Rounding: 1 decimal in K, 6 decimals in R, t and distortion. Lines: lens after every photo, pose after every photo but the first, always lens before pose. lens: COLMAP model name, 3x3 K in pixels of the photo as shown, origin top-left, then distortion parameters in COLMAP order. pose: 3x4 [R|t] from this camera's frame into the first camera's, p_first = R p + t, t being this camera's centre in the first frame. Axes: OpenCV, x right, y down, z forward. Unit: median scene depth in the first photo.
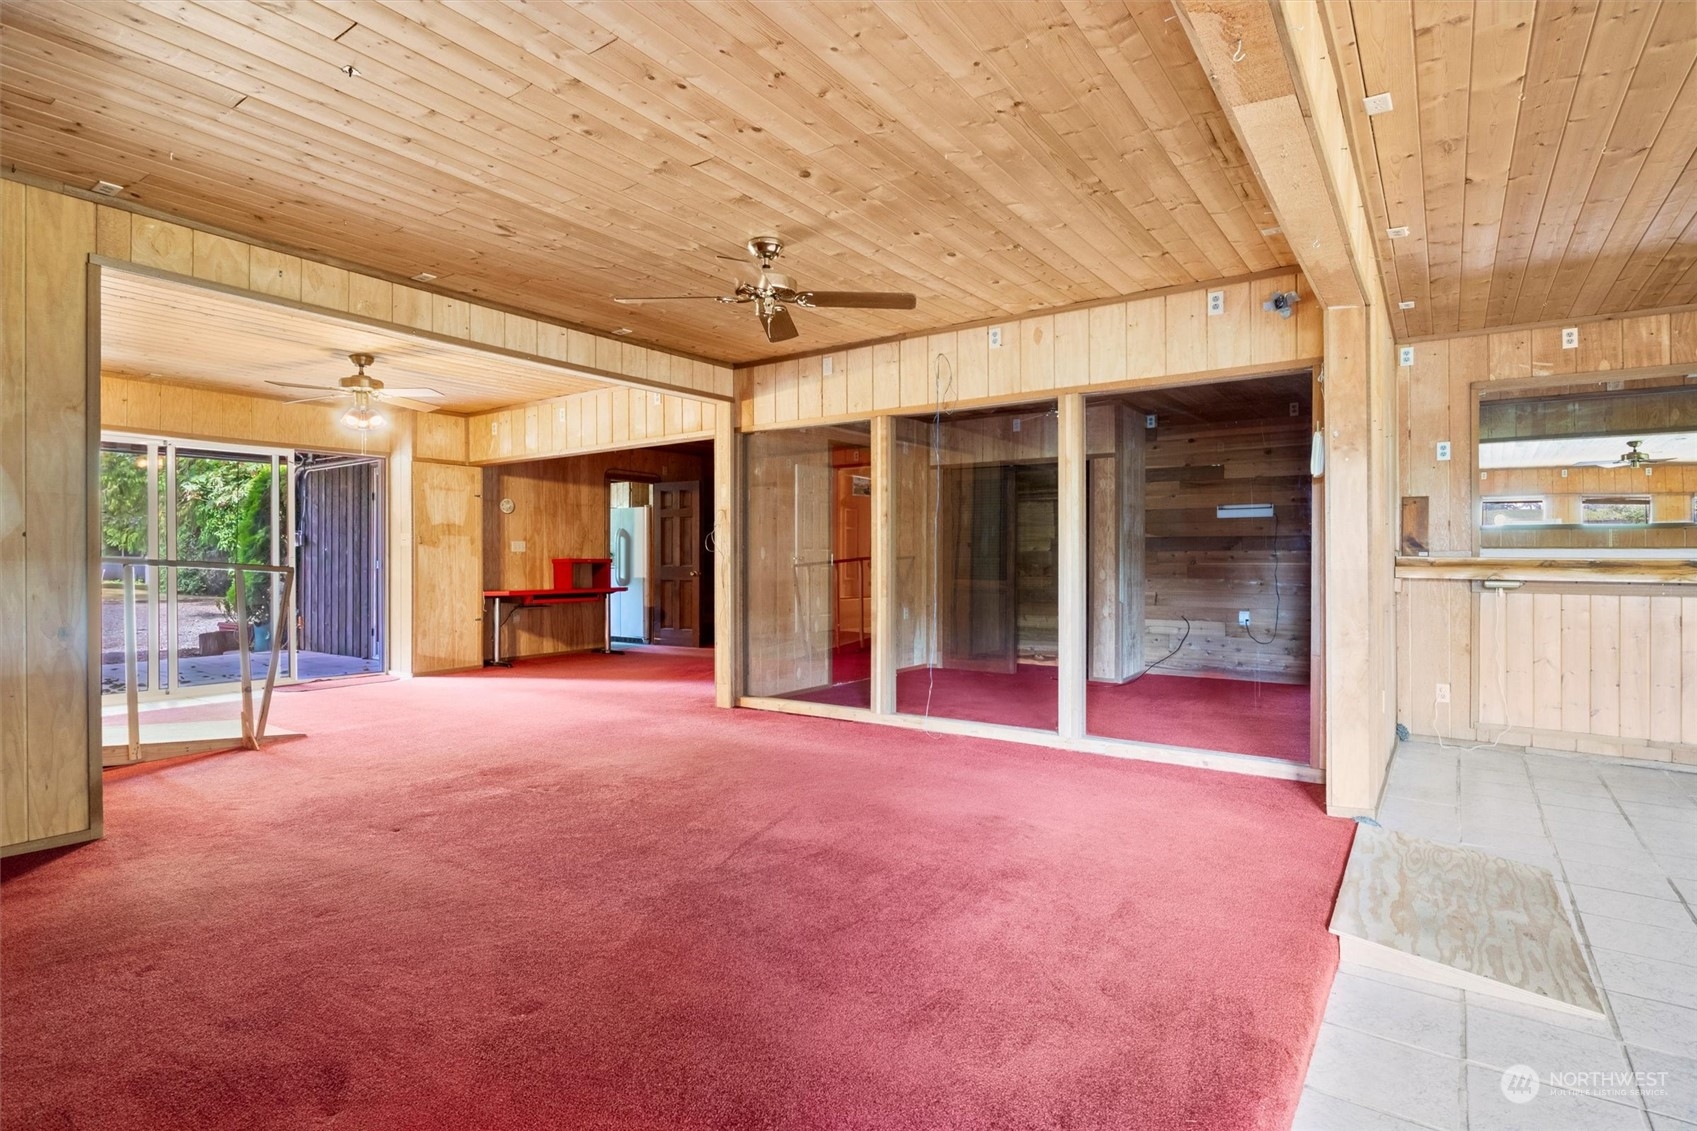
lens RADIAL K [[867.0, 0, 866.9], [0, 867.0, 561.2], [0, 0, 1]] dist [-0.003947, -0.000314]
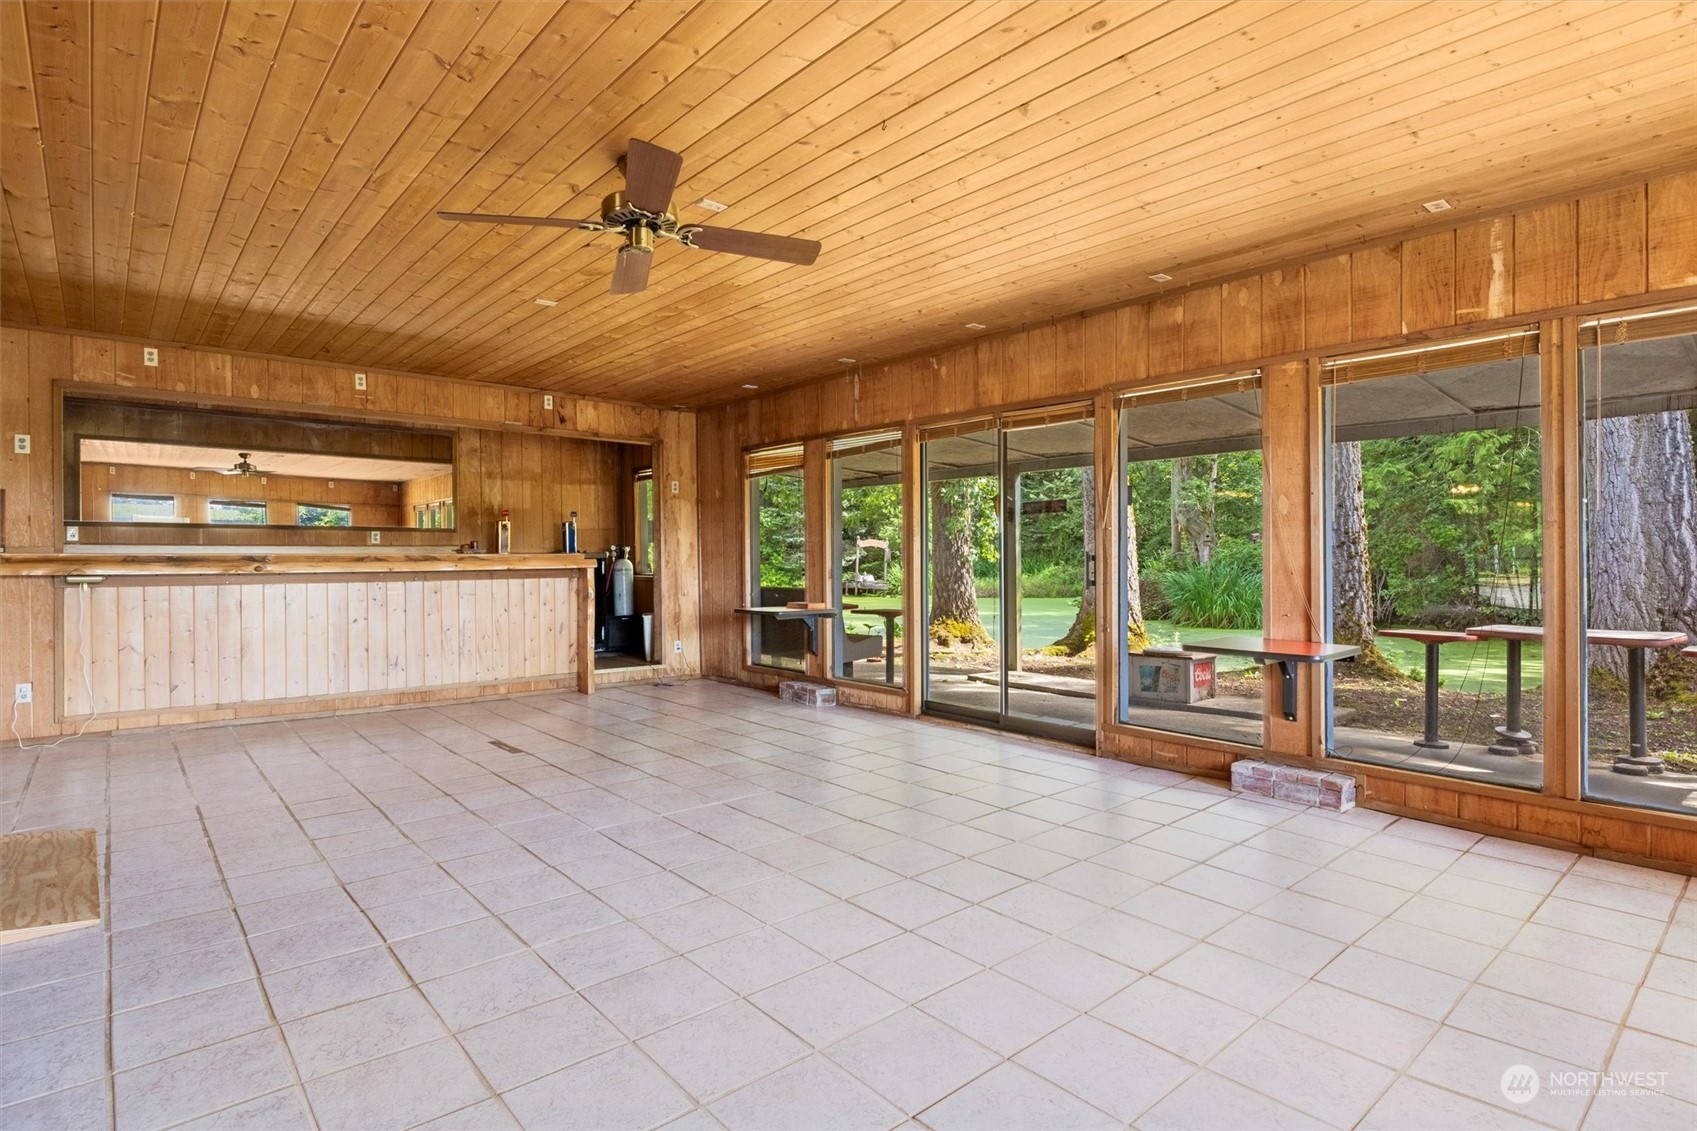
lens RADIAL K [[867.0, 0, 866.9], [0, 867.0, 561.2], [0, 0, 1]] dist [-0.003947, -0.000314]
pose [[0.259154, -0.008430, 0.965799, -0.026529], [0.005843, 0.999957, 0.007161, 0.003065], [-0.965818, 0.003787, 0.259192, -0.180501]]
